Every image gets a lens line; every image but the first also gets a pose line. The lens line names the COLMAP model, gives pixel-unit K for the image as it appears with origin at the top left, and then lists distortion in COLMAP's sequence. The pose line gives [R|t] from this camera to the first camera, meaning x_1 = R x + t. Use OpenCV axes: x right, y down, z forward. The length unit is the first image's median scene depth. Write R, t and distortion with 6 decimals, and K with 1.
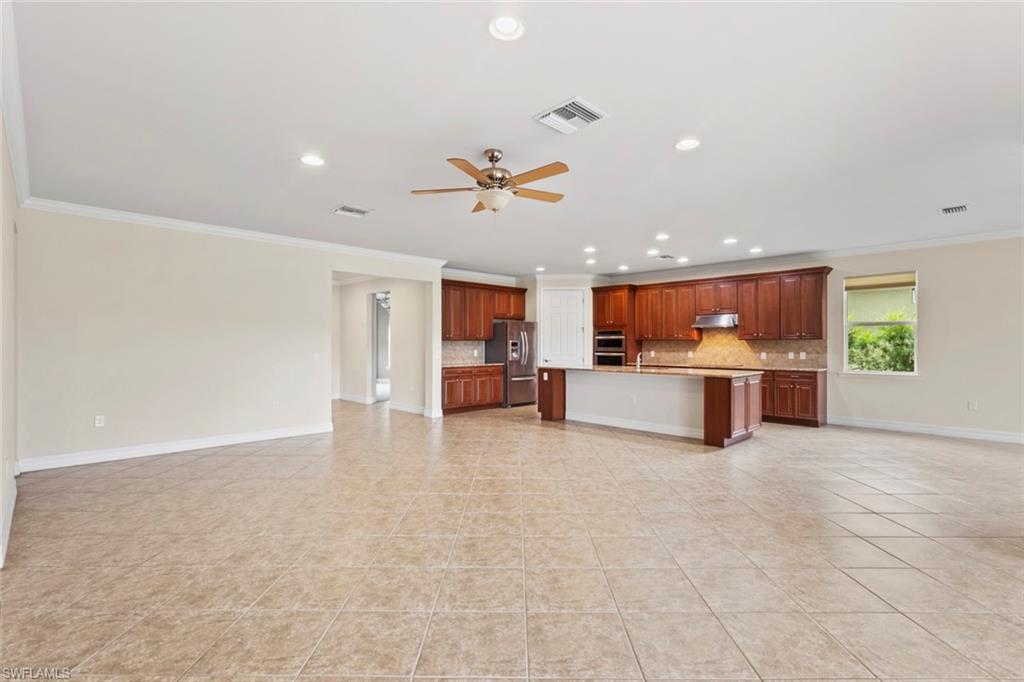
lens RADIAL K [[472.8, 0, 514.9], [0, 472.8, 344.6], [0, 0, 1]] dist [0.002346, 0.000389]
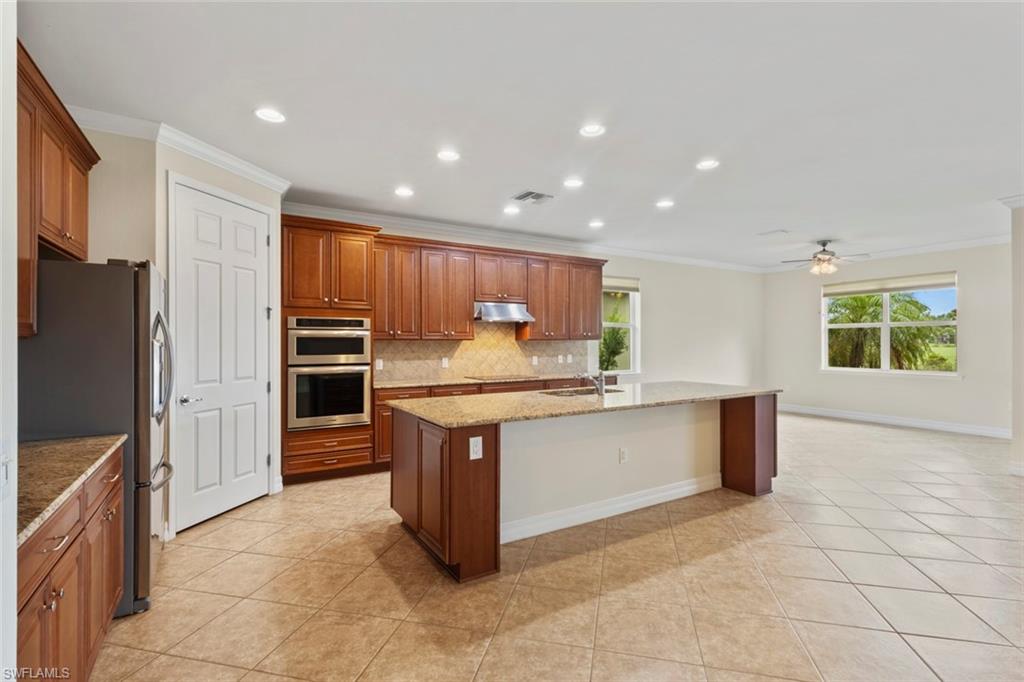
lens RADIAL K [[472.8, 0, 513.8], [0, 472.8, 340.6], [0, 0, 1]] dist [0.002346, 0.000389]
pose [[0.228666, 0.002396, 0.973502, -0.240877], [0.003139, 0.999990, -0.003199, -0.006795], [-0.973500, 0.003788, 0.228657, 0.847507]]
